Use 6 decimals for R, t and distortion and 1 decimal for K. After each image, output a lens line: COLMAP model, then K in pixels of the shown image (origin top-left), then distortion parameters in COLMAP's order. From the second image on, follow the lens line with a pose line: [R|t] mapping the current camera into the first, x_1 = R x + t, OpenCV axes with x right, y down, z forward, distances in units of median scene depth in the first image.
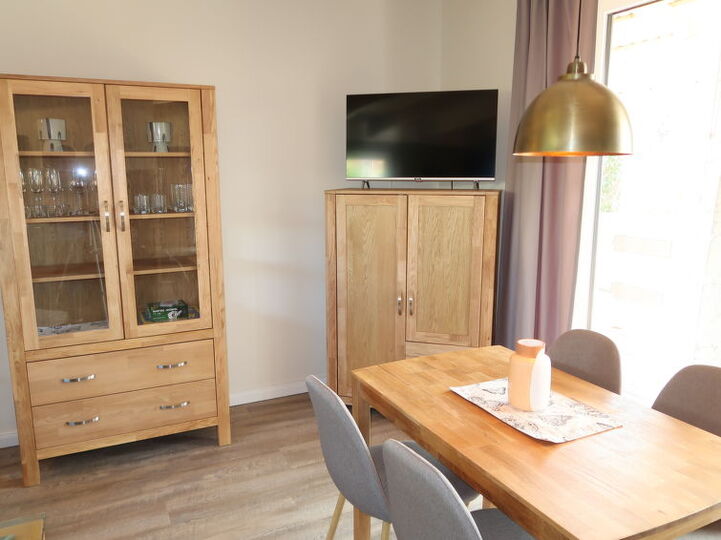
lens RADIAL K [[560.9, 0, 360.5], [0, 560.9, 270.0], [0, 0, 1]] dist [-0.021272, 0.005589]
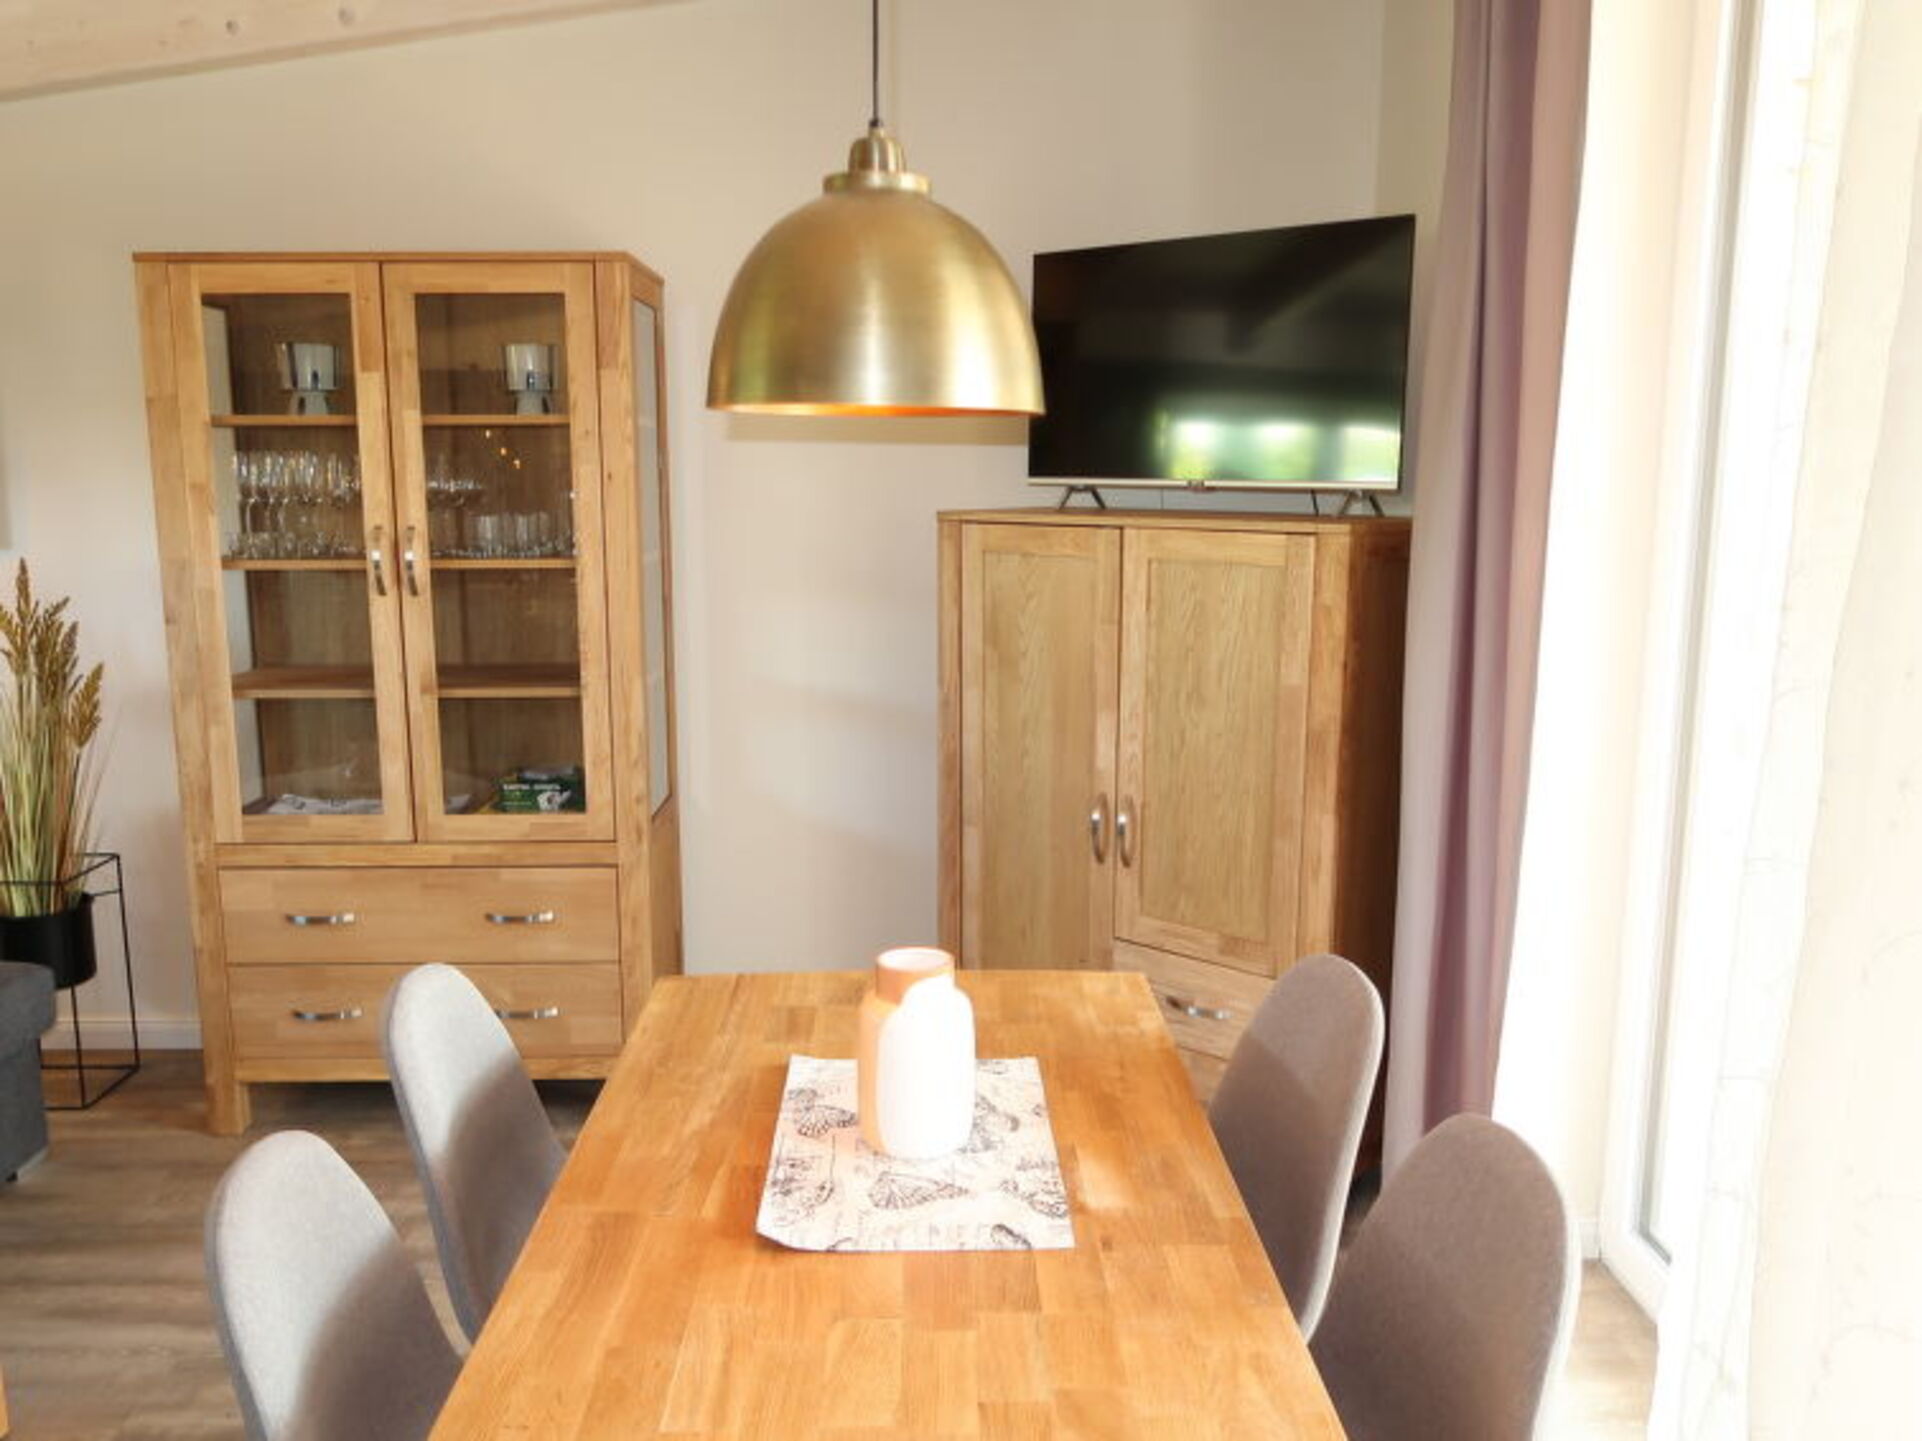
lens RADIAL K [[1495.2, 0, 961.0], [0, 1495.2, 720.5], [0, 0, 1]] dist [-0.021272, 0.005589]
pose [[0.910249, 0.074064, -0.407382, 0.427329], [-0.075088, 0.997086, 0.013500, -0.019021], [0.407195, 0.018301, 0.913158, 0.104911]]
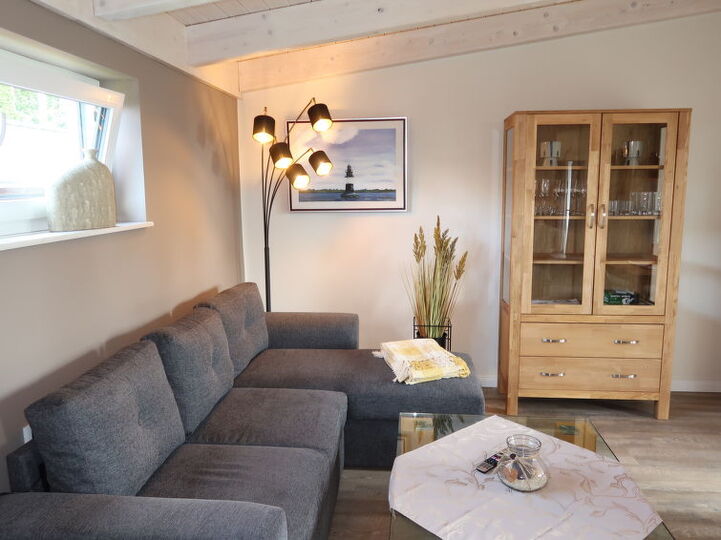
lens RADIAL K [[560.9, 0, 360.5], [0, 560.9, 270.0], [0, 0, 1]] dist [-0.021272, 0.005589]
pose [[0.848974, 0.076954, -0.522802, -0.212094], [-0.086827, 0.996207, 0.005640, 0.060628], [0.521253, 0.040605, 0.852436, -0.335530]]
